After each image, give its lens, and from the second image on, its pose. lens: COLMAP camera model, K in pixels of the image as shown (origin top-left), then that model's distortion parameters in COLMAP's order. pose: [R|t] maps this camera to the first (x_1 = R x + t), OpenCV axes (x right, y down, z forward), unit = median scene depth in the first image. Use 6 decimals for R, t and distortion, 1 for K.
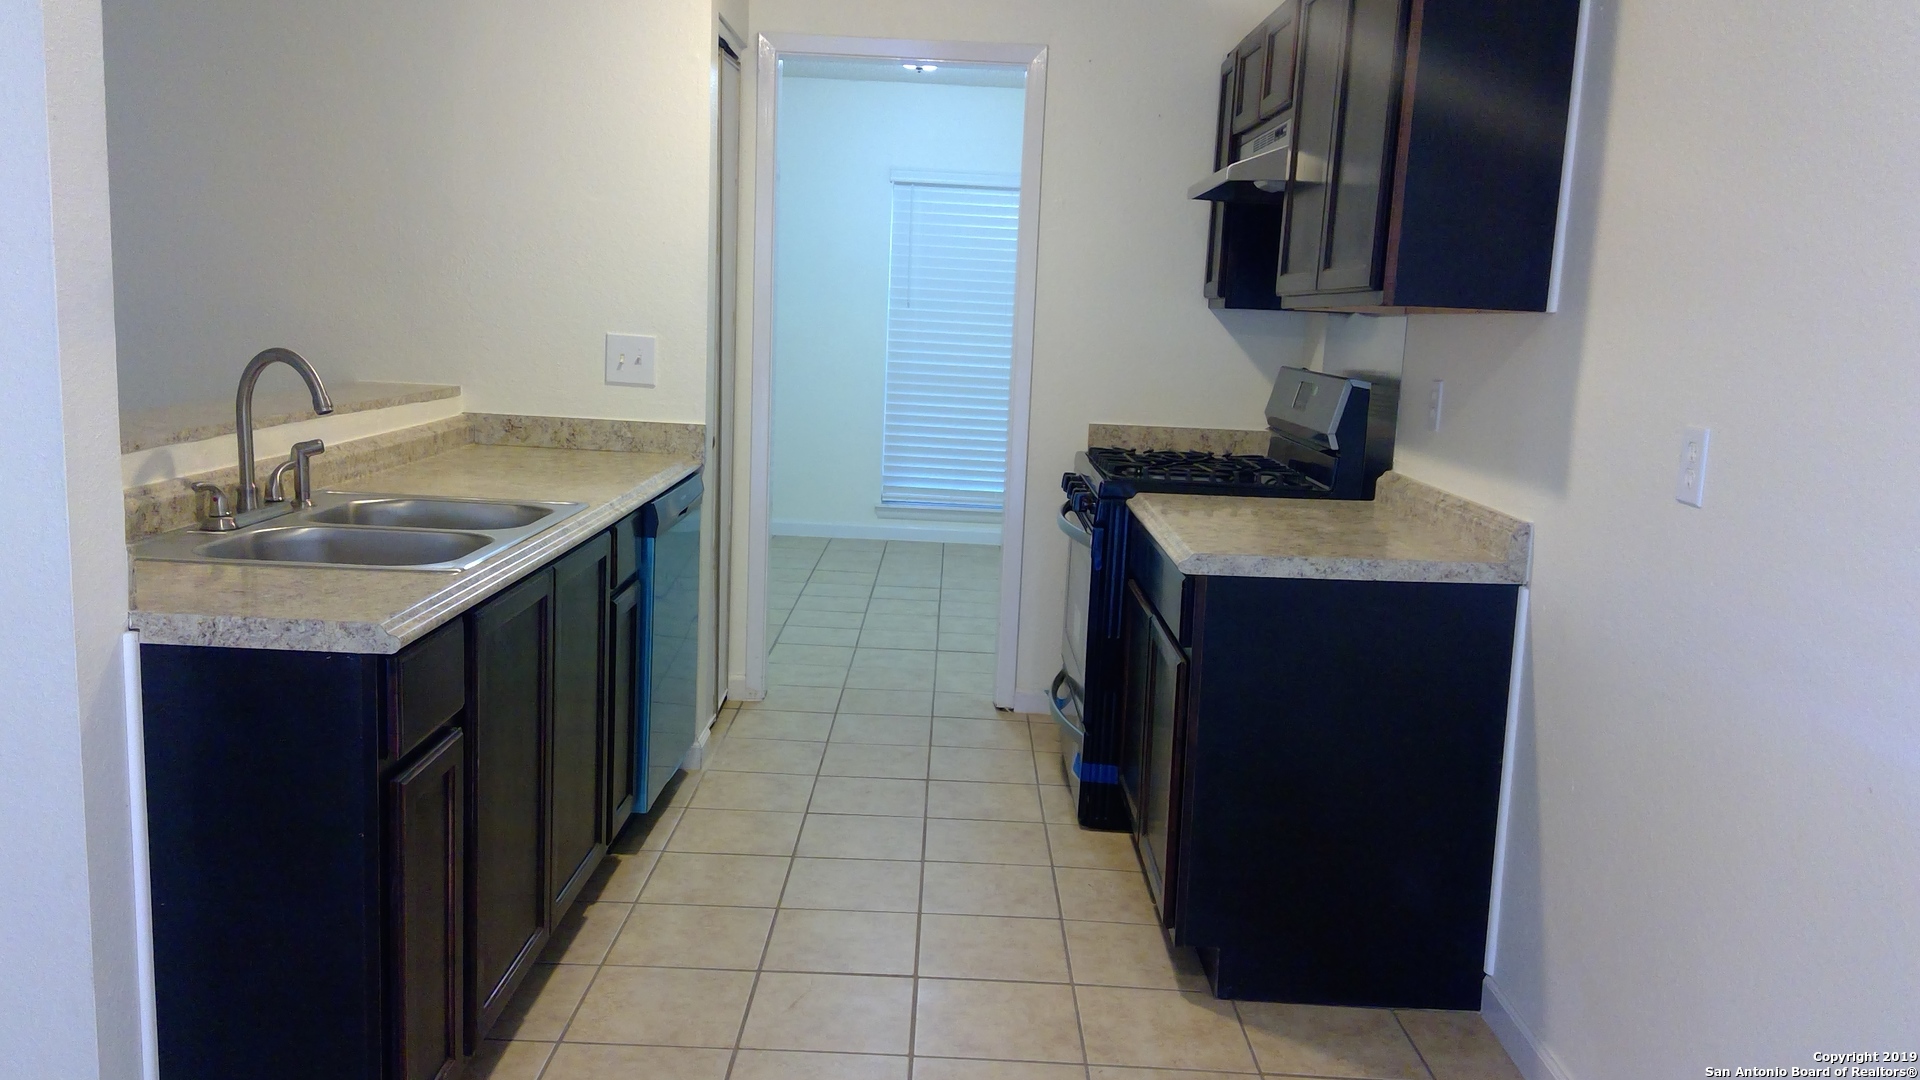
lens RADIAL K [[1489.8, 0, 943.3], [0, 1489.8, 539.7], [0, 0, 1]] dist [0.142079, -0.220676]
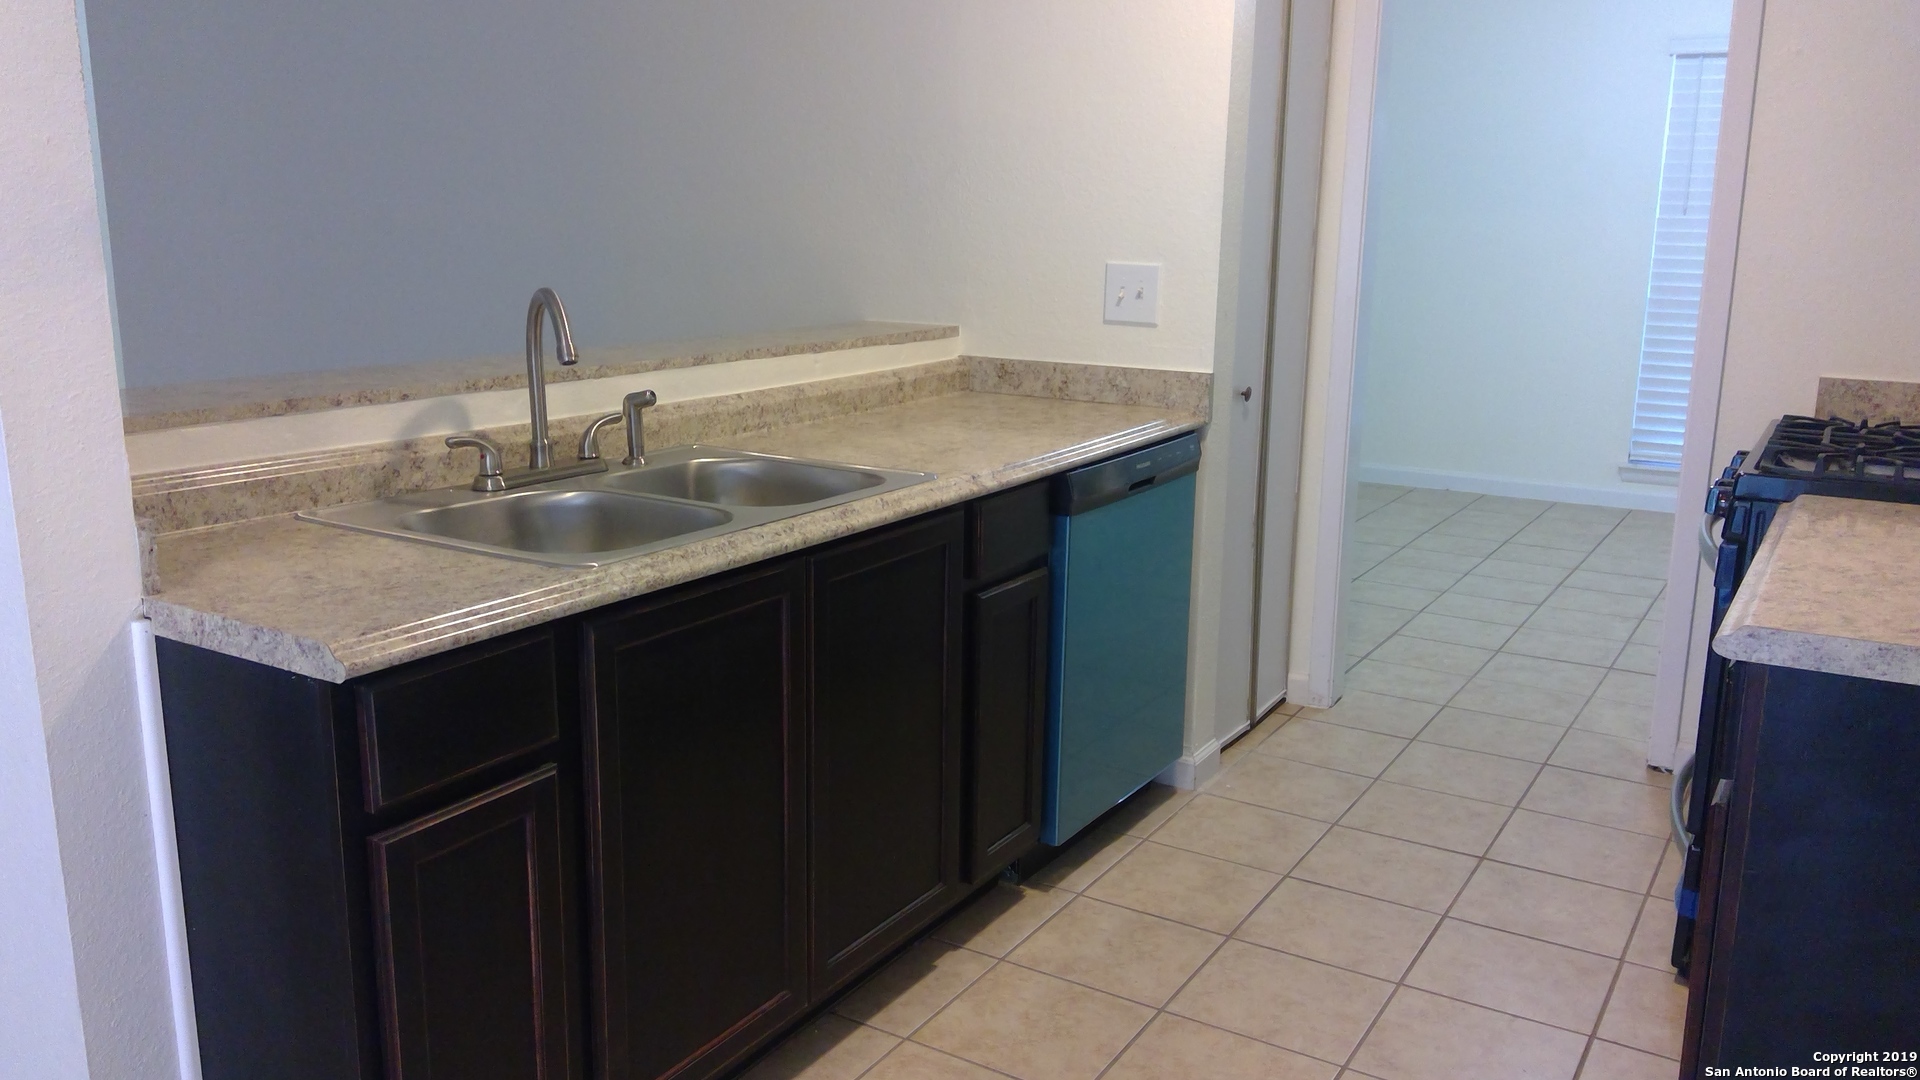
lens RADIAL K [[1489.8, 0, 943.3], [0, 1489.8, 539.7], [0, 0, 1]] dist [0.142079, -0.220676]
pose [[0.854223, 0.078775, -0.513904, 0.144946], [-0.054263, 0.996565, 0.062564, -0.031291], [0.517067, -0.025557, 0.855563, 0.240072]]
